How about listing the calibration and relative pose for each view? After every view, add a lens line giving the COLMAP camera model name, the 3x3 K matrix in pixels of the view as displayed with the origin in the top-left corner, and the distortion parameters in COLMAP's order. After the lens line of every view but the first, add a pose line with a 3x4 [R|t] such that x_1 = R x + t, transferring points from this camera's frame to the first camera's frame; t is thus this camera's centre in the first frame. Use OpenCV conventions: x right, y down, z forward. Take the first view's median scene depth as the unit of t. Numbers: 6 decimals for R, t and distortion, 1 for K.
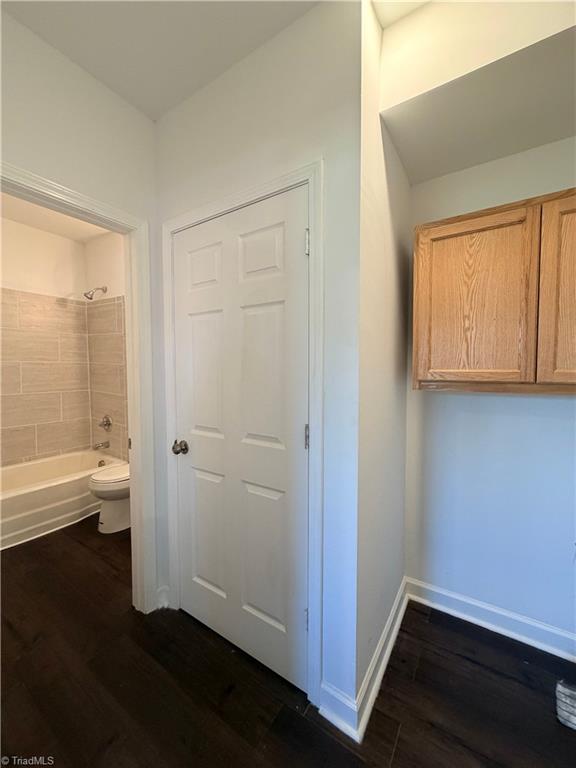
lens RADIAL K [[305.5, 0, 287.4], [0, 305.5, 381.3], [0, 0, 1]] dist [-0.000057, -0.000307]
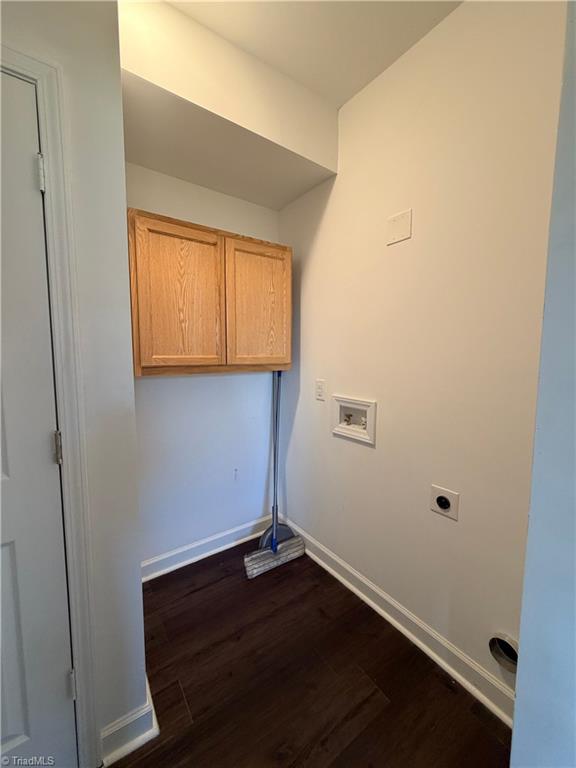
lens RADIAL K [[305.5, 0, 290.2], [0, 305.5, 382.4], [0, 0, 1]] dist [-0.000057, -0.000307]
pose [[0.360338, -0.081766, 0.929231, -0.160308], [0.041541, 0.996569, 0.071582, -0.001216], [-0.931896, 0.012807, 0.362499, 0.083960]]
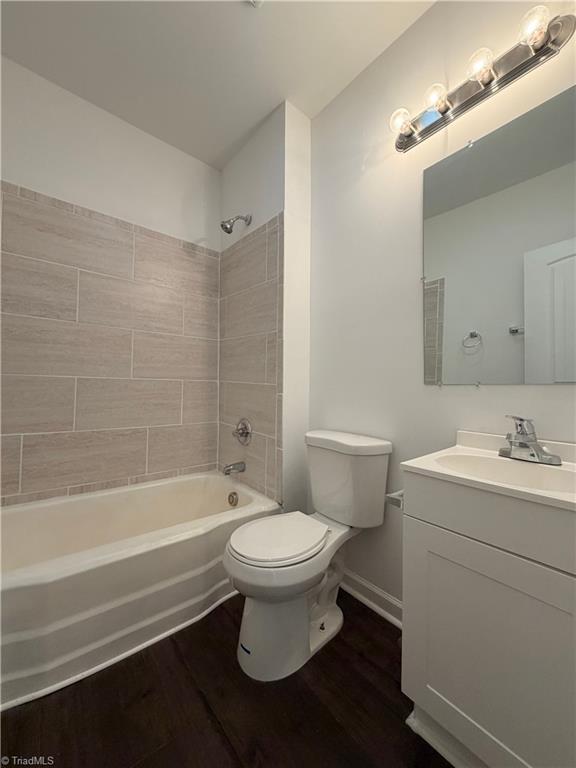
lens RADIAL K [[305.5, 0, 286.3], [0, 305.5, 382.8], [0, 0, 1]] dist [-0.000057, -0.000307]
pose [[0.952403, 0.008661, -0.304718, -0.366002], [-0.026796, 0.998106, -0.055382, 0.080003], [0.303661, 0.060911, 0.950831, 0.494264]]
